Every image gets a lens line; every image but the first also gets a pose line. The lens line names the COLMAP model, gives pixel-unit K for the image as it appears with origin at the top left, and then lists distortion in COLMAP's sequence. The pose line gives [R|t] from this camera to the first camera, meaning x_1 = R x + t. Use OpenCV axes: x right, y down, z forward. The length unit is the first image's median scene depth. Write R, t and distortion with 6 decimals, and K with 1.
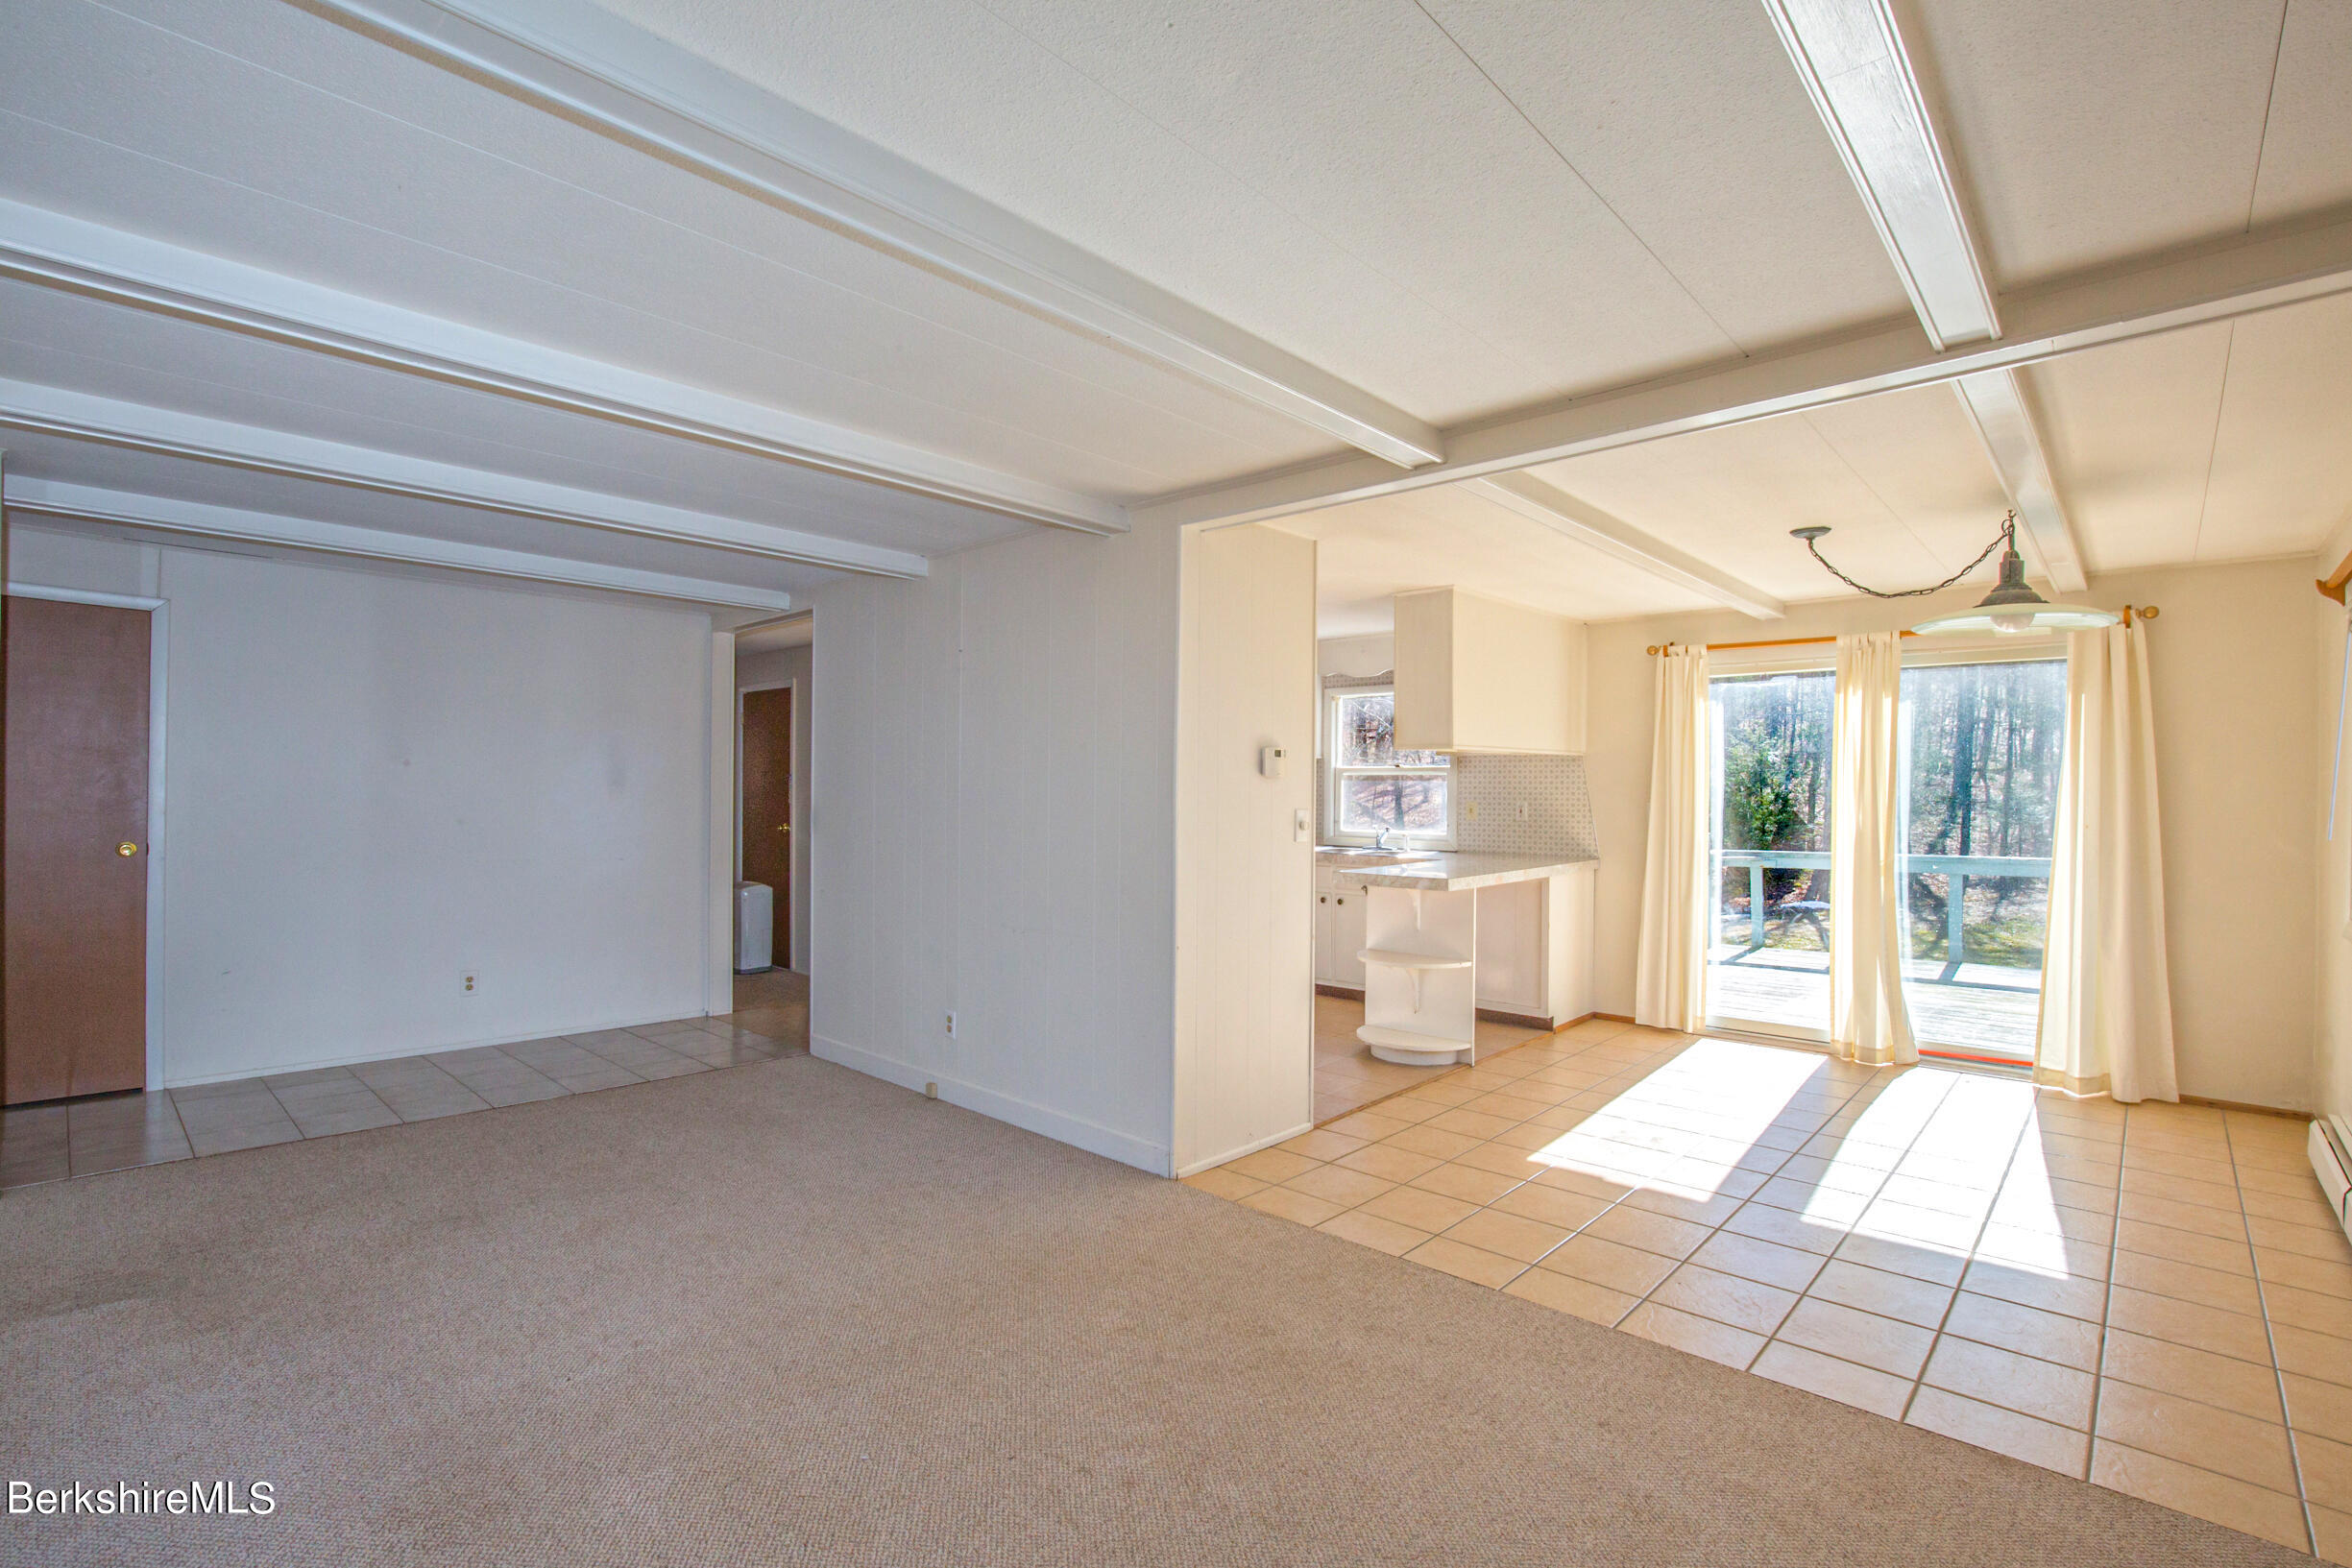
lens RADIAL K [[1084.8, 0, 1176.0], [0, 1084.8, 784.0], [0, 0, 1]] dist [-0.012170, 0.001484]
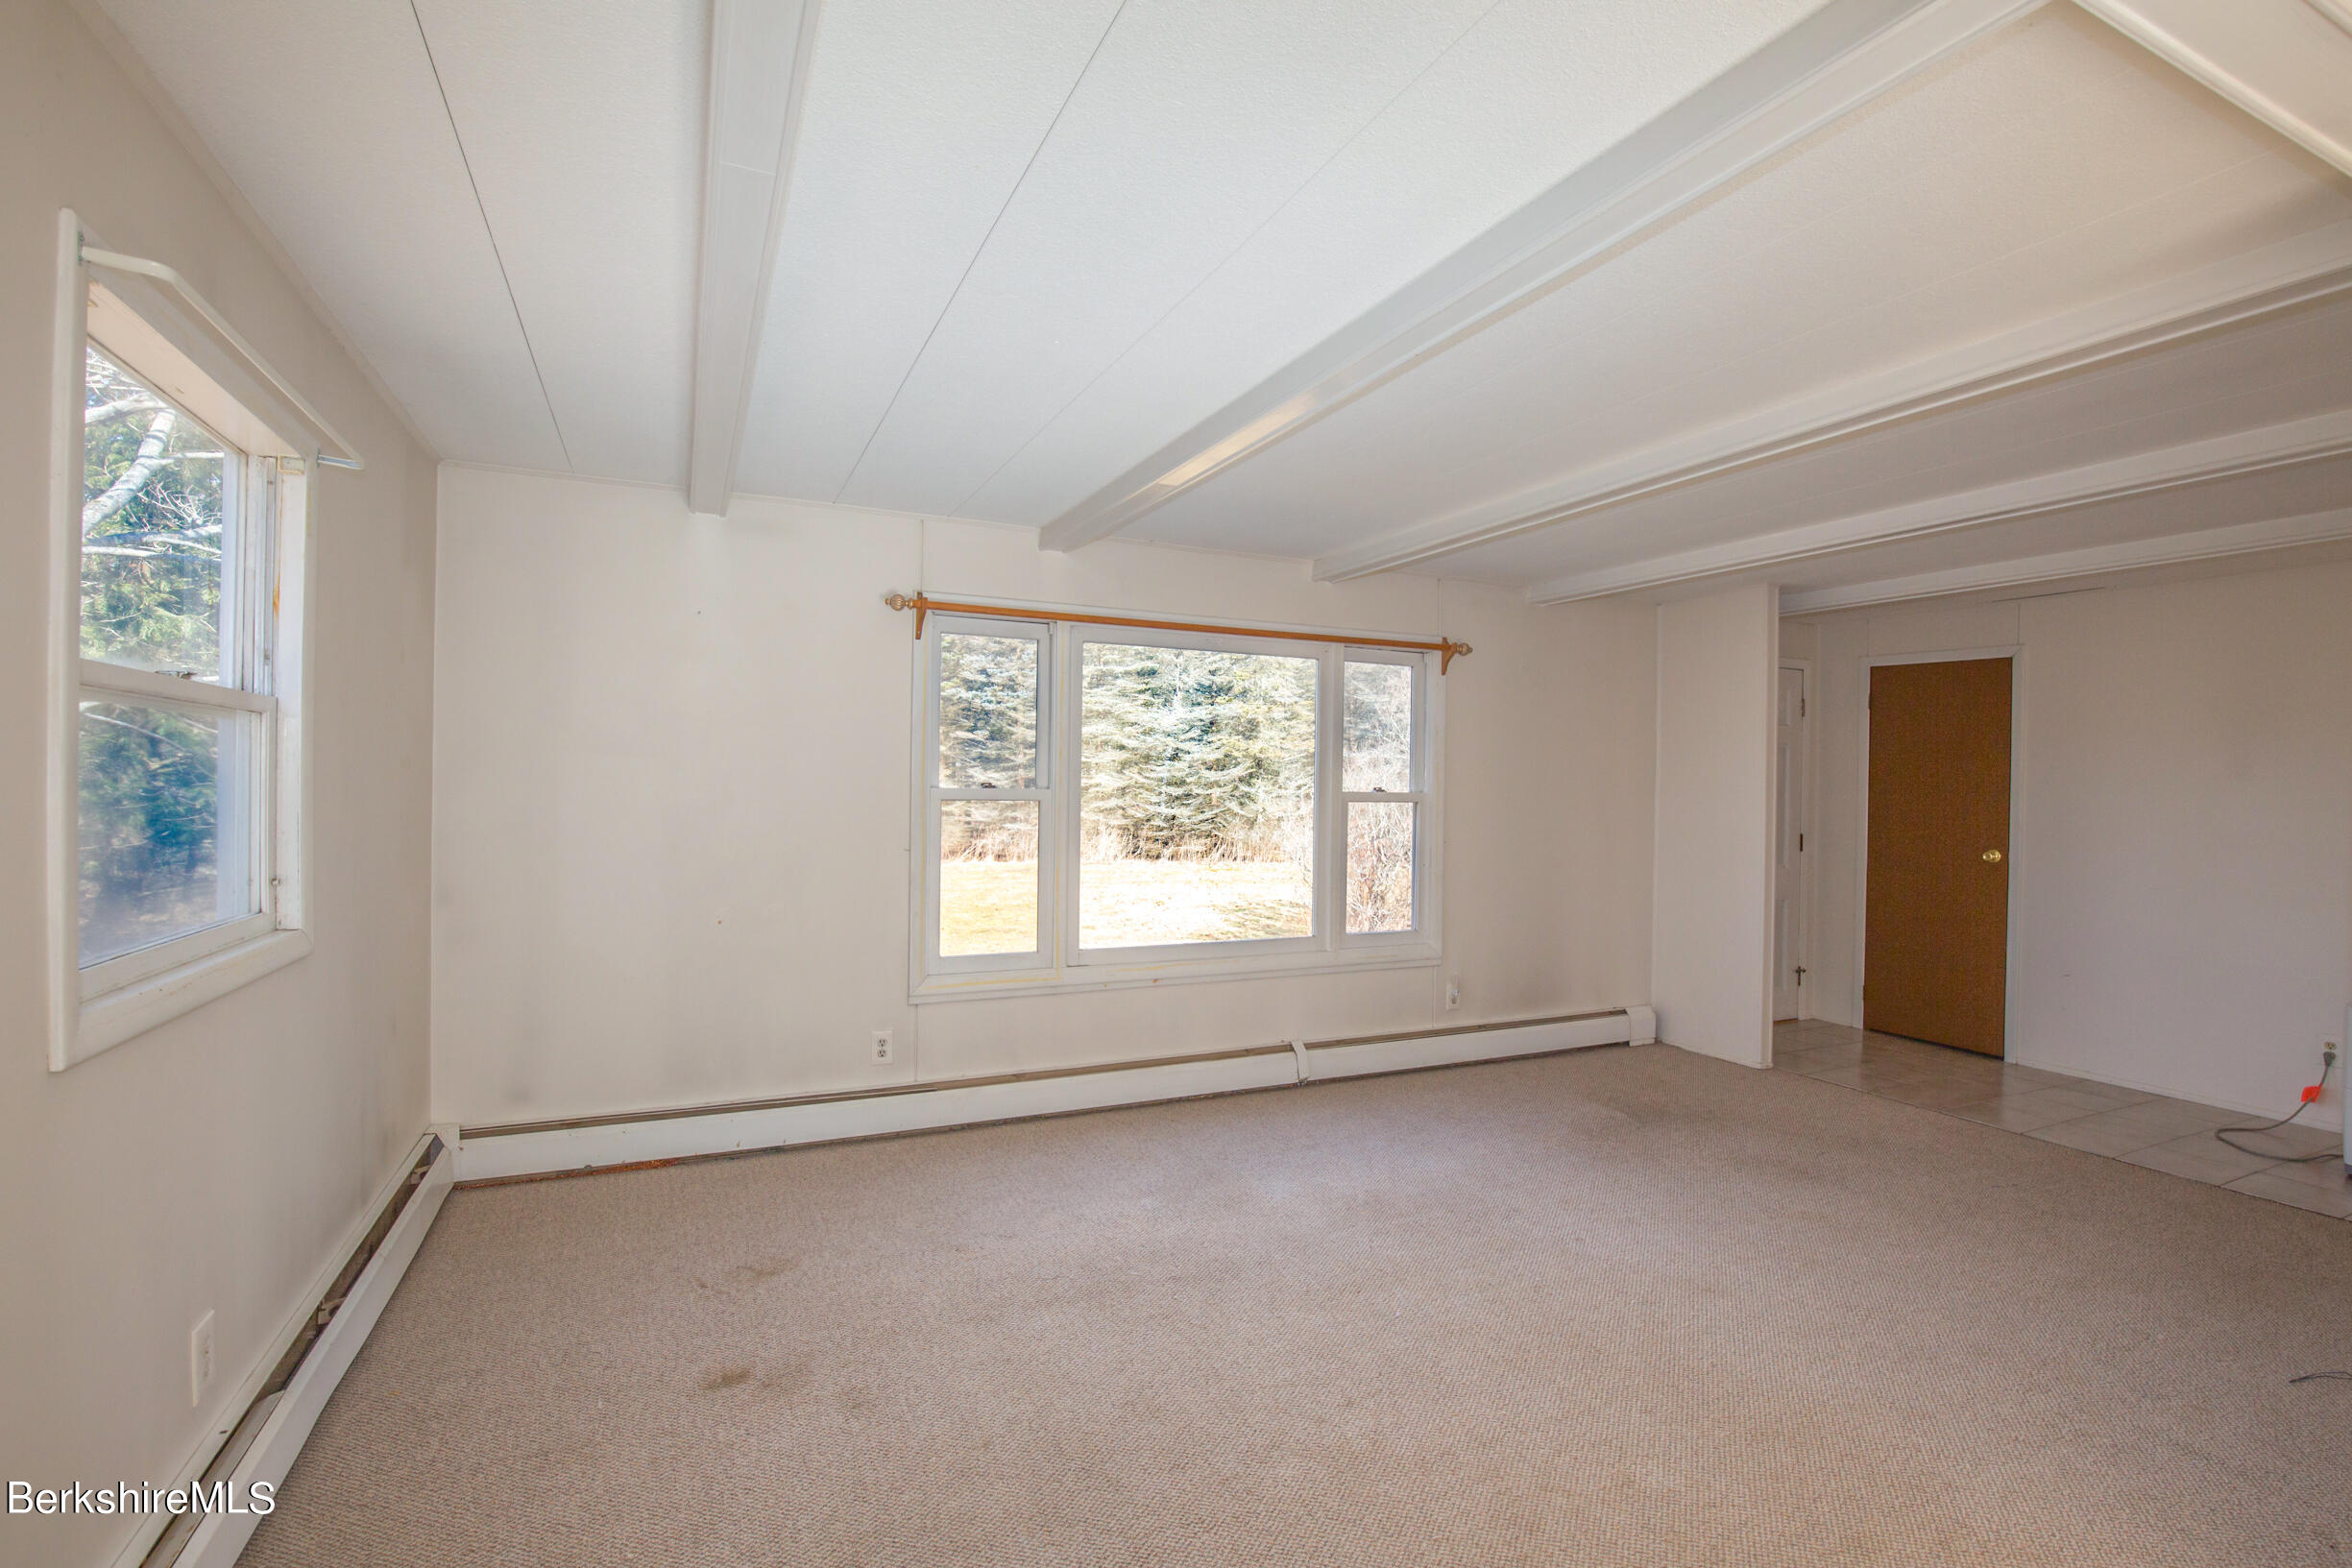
lens RADIAL K [[1084.8, 0, 1176.0], [0, 1084.8, 784.0], [0, 0, 1]] dist [-0.012170, 0.001484]
pose [[-0.386066, -0.021423, -0.922223, 0.505320], [-0.008669, 0.999770, -0.019595, 0.012363], [0.922431, 0.000430, -0.386163, 0.628902]]
